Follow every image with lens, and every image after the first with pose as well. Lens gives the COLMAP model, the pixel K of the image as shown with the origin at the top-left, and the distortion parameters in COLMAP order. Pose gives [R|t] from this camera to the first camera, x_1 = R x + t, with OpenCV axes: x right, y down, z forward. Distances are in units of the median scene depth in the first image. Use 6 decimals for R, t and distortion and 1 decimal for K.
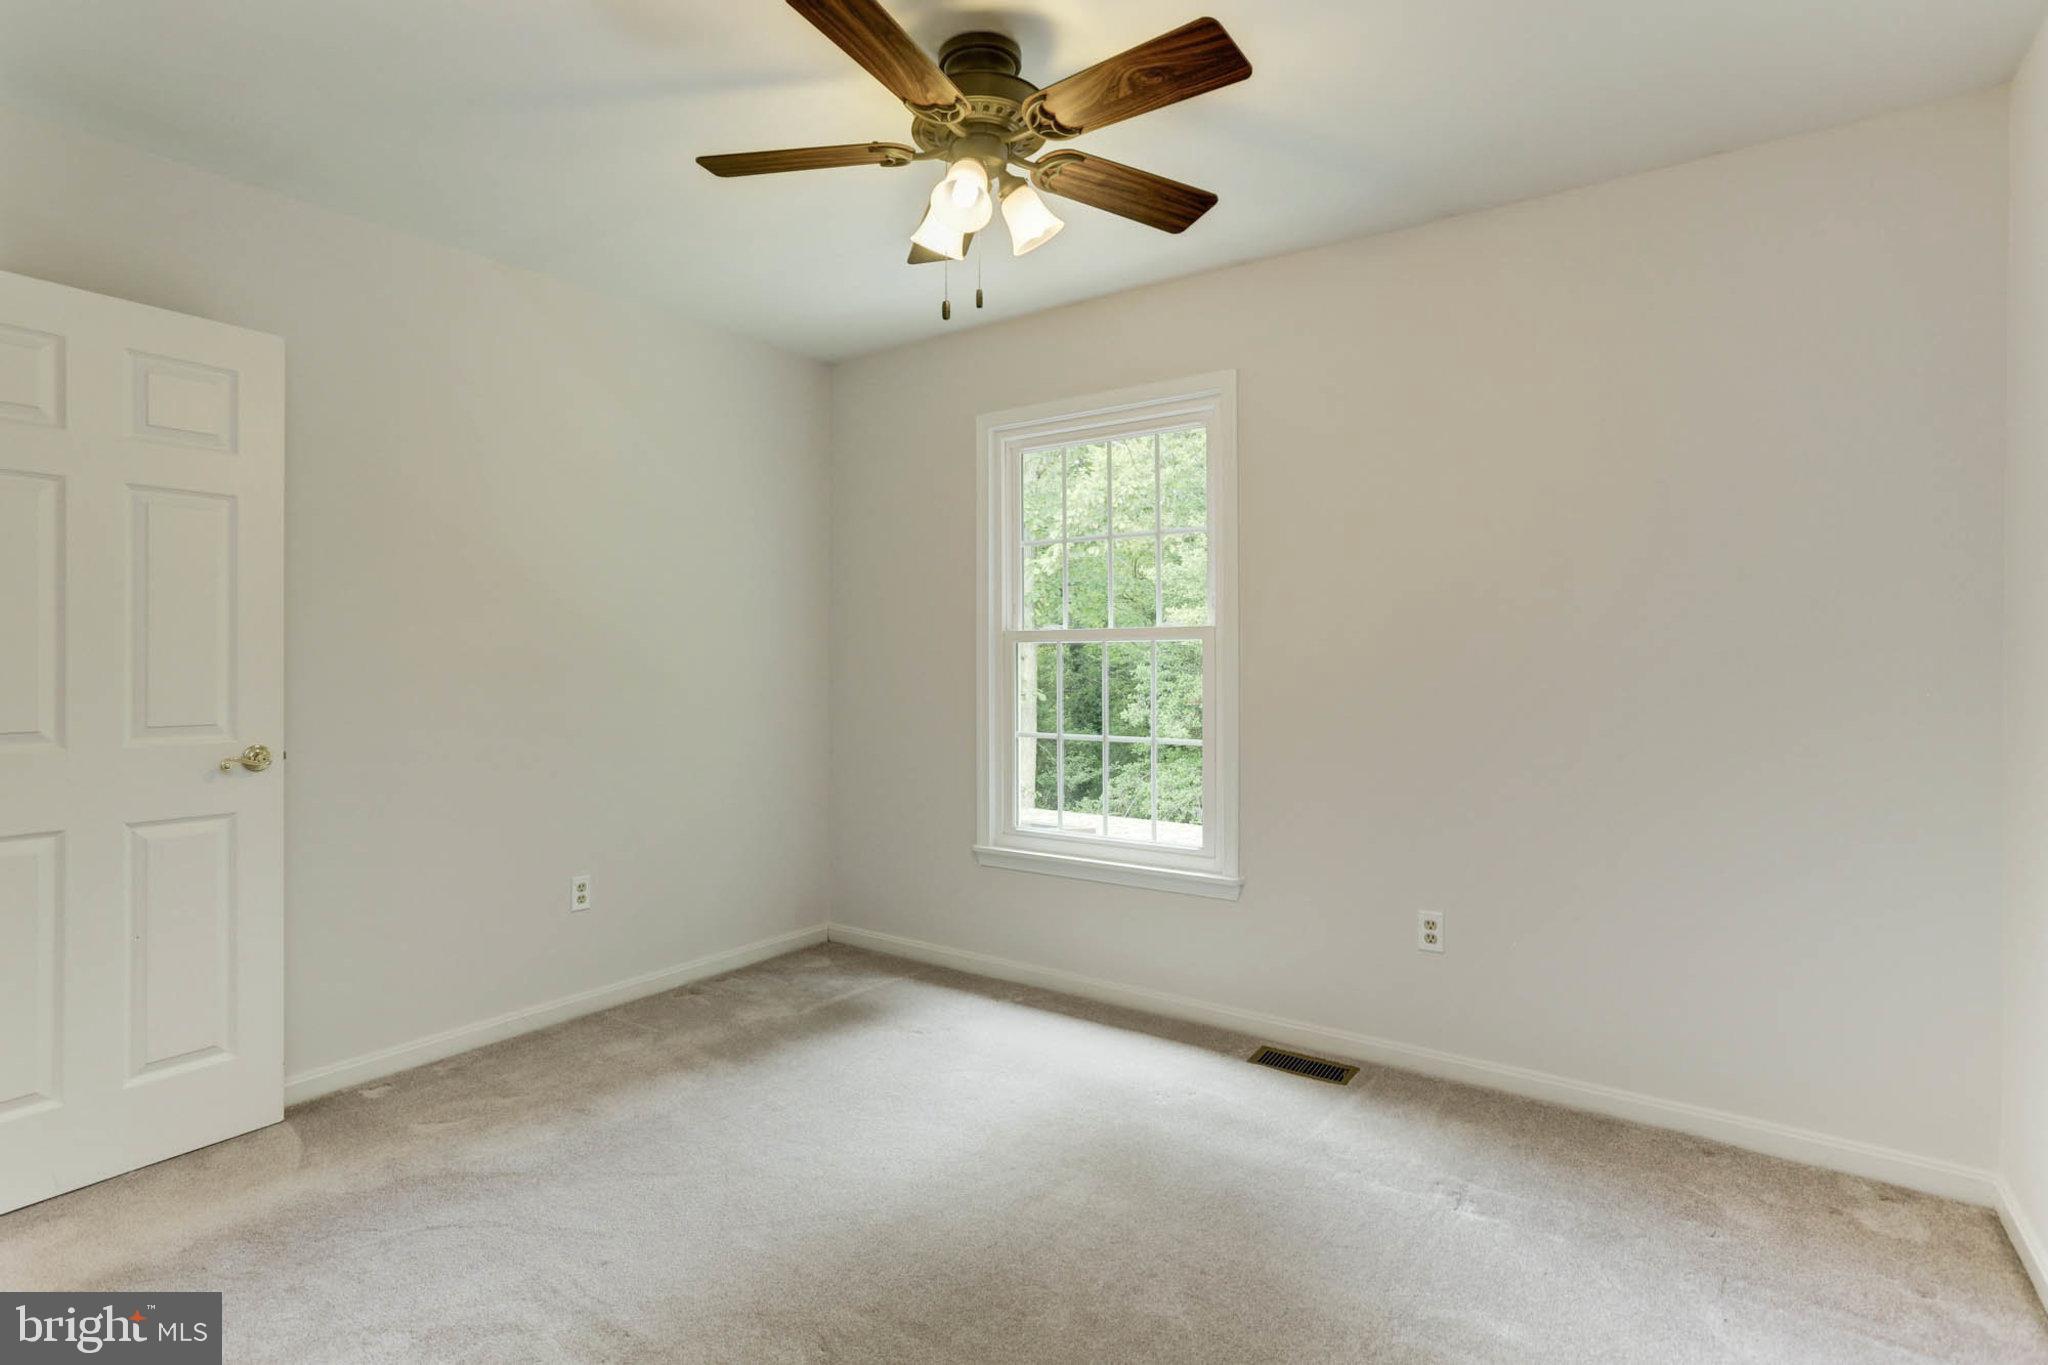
lens RADIAL K [[1015.4, 0, 995.7], [0, 1015.4, 652.4], [0, 0, 1]] dist [-0.036349, 0.028134]
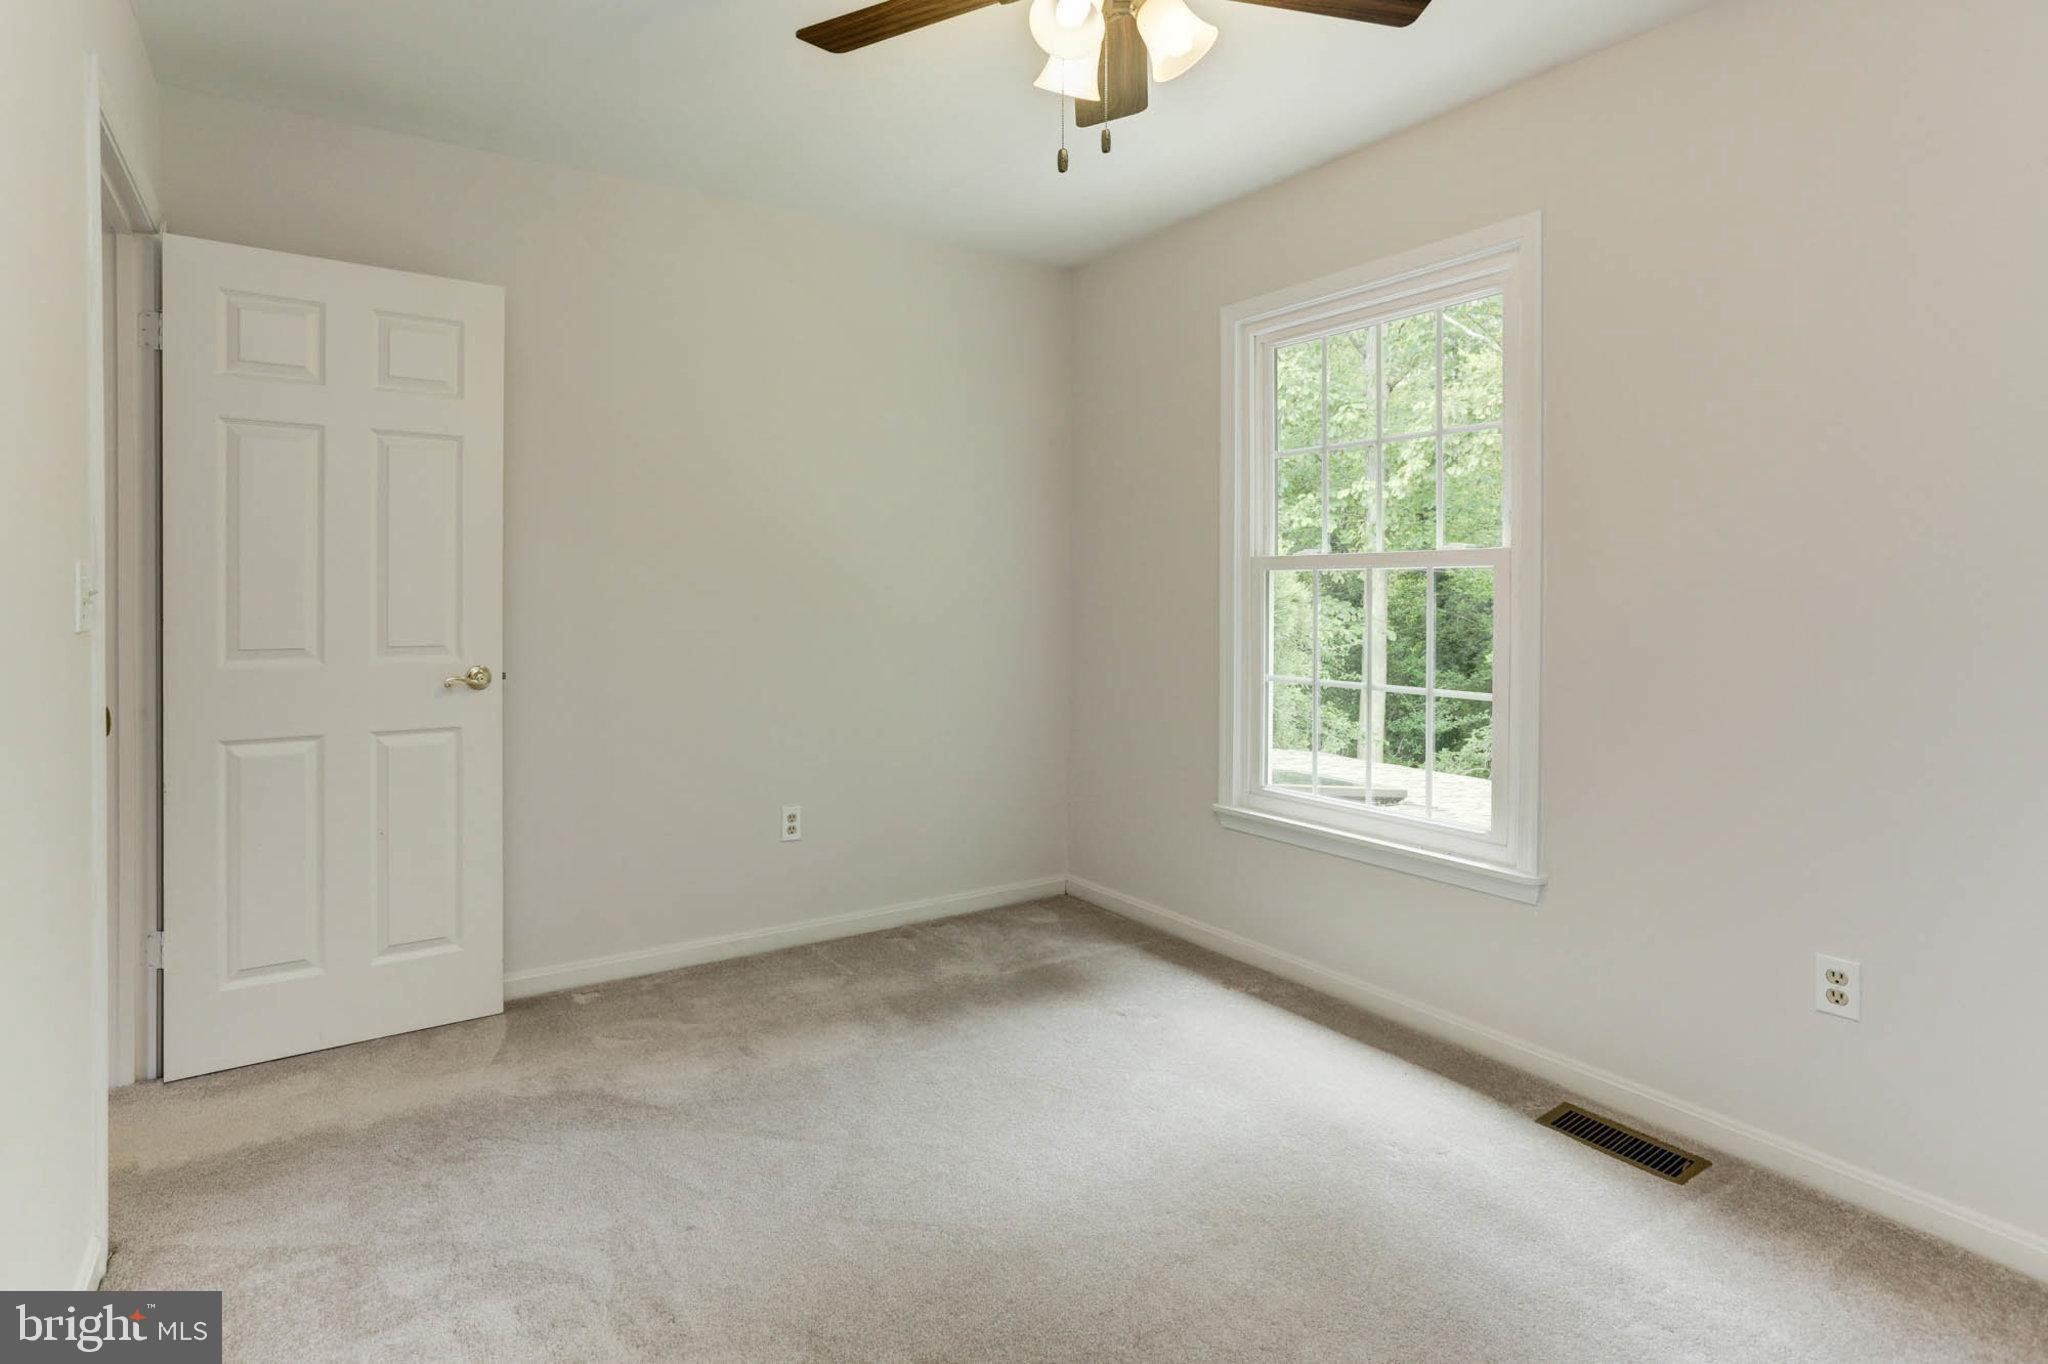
lens RADIAL K [[1023.9, 0, 959.4], [0, 1023.9, 595.8], [0, 0, 1]] dist [-0.037062, 0.021045]
pose [[0.930627, 0.005336, -0.365931, 0.123736], [-0.001707, 0.999946, 0.010240, 0.004133], [0.365966, -0.008905, 0.930586, 0.142347]]
